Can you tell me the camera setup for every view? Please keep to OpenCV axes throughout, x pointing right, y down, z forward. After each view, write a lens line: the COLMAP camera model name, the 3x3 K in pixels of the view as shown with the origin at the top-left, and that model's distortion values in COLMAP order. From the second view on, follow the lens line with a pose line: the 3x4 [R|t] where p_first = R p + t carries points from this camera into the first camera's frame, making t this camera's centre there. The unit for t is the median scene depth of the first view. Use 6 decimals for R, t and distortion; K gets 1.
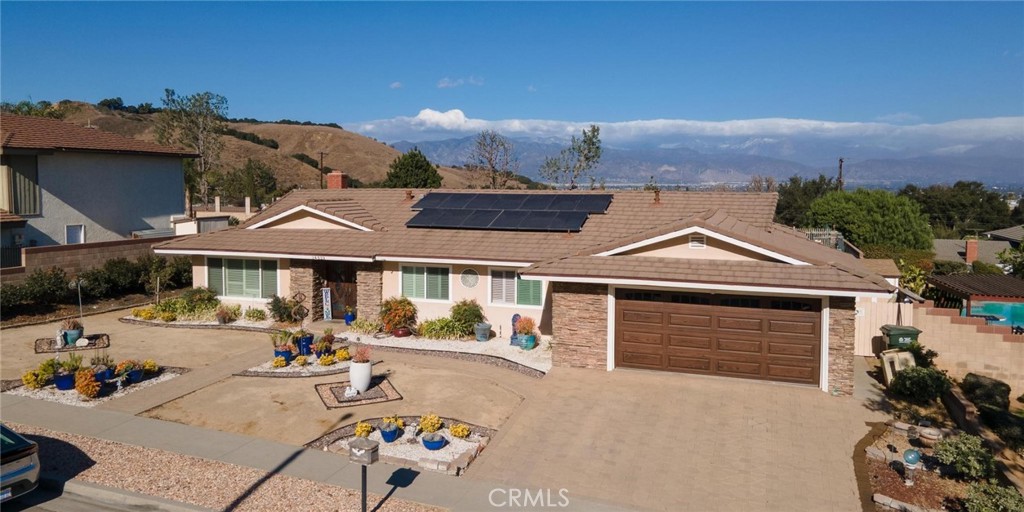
lens RADIAL K [[788.1, 0, 512.3], [0, 788.1, 252.7], [0, 0, 1]] dist [0.039929, 0.008809]
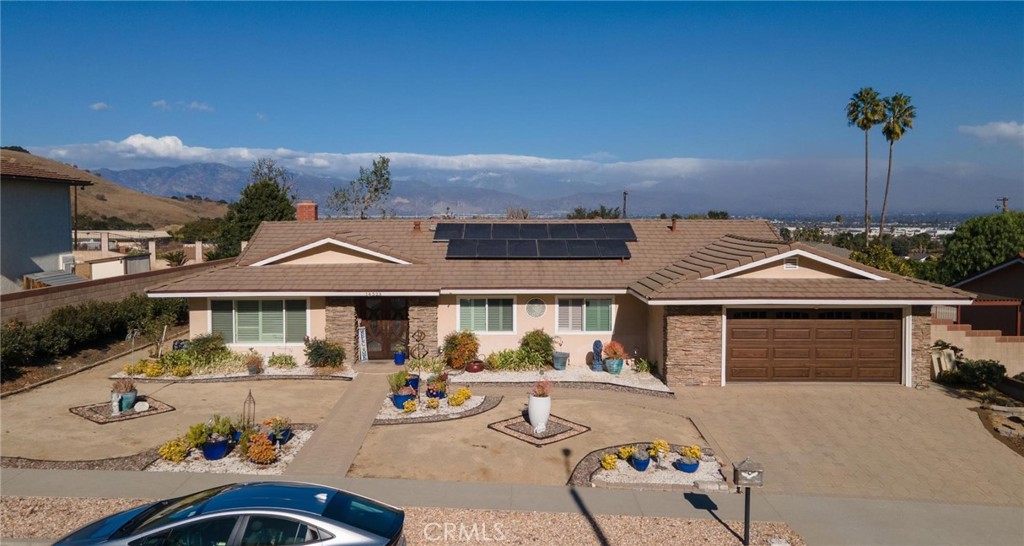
lens RADIAL K [[782.6, 0, 511.4], [0, 782.6, 274.4], [0, 0, 1]] dist [0.034813, 0.006904]
pose [[0.933579, -0.033611, 0.356793, -0.406070], [0.037959, 0.999266, -0.005187, -0.005631], [-0.356356, 0.018386, 0.934169, 0.080215]]
